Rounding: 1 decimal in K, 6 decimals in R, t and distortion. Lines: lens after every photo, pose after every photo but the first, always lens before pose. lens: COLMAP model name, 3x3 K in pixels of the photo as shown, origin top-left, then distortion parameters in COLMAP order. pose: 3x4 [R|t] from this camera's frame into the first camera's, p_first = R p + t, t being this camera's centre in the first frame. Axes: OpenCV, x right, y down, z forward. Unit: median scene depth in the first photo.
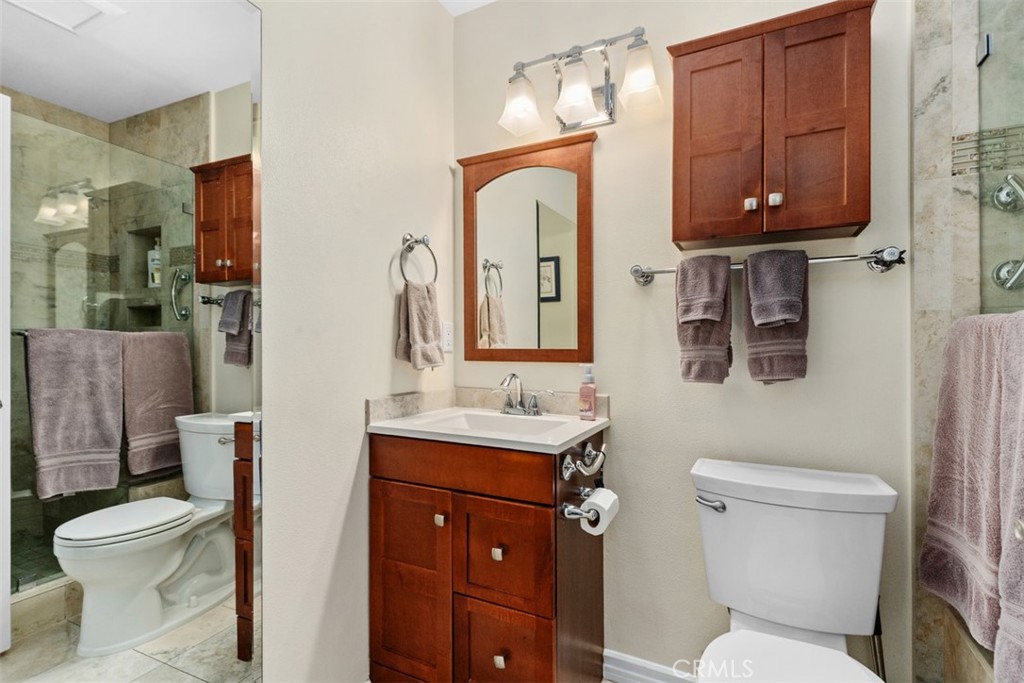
lens RADIAL K [[462.2, 0, 515.8], [0, 462.2, 345.5], [0, 0, 1]] dist [0.004169, -0.000783]
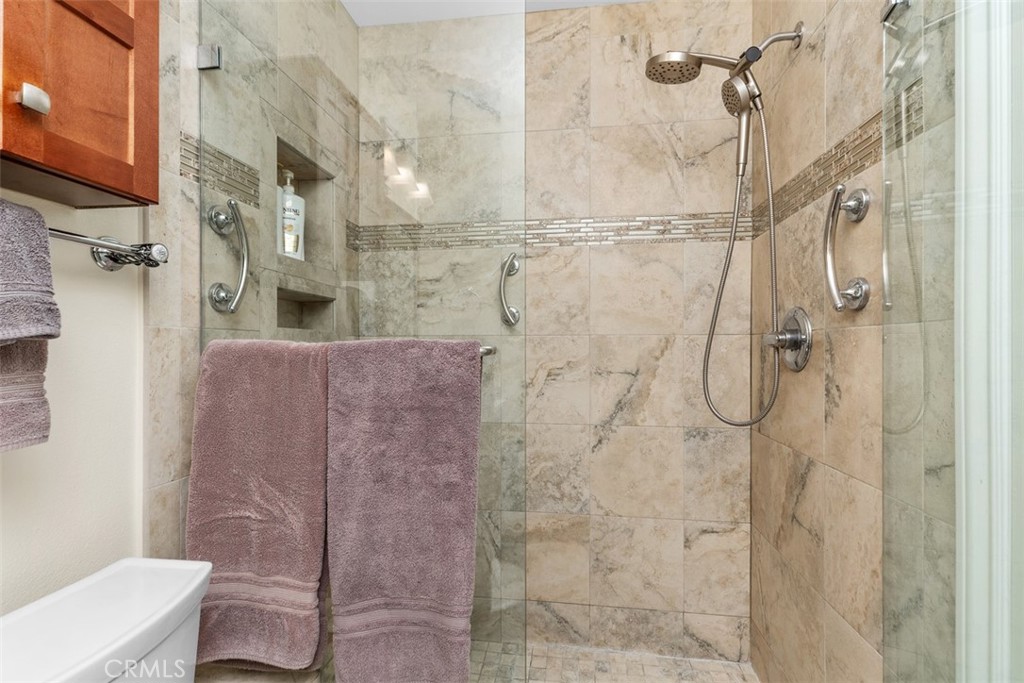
lens RADIAL K [[462.2, 0, 514.6], [0, 462.2, 340.8], [0, 0, 1]] dist [0.004169, -0.000783]
pose [[-0.324769, 0.003285, 0.945788, -0.088329], [-0.002945, 0.999986, -0.004484, -0.051902], [-0.945789, -0.004241, -0.324755, 0.687299]]
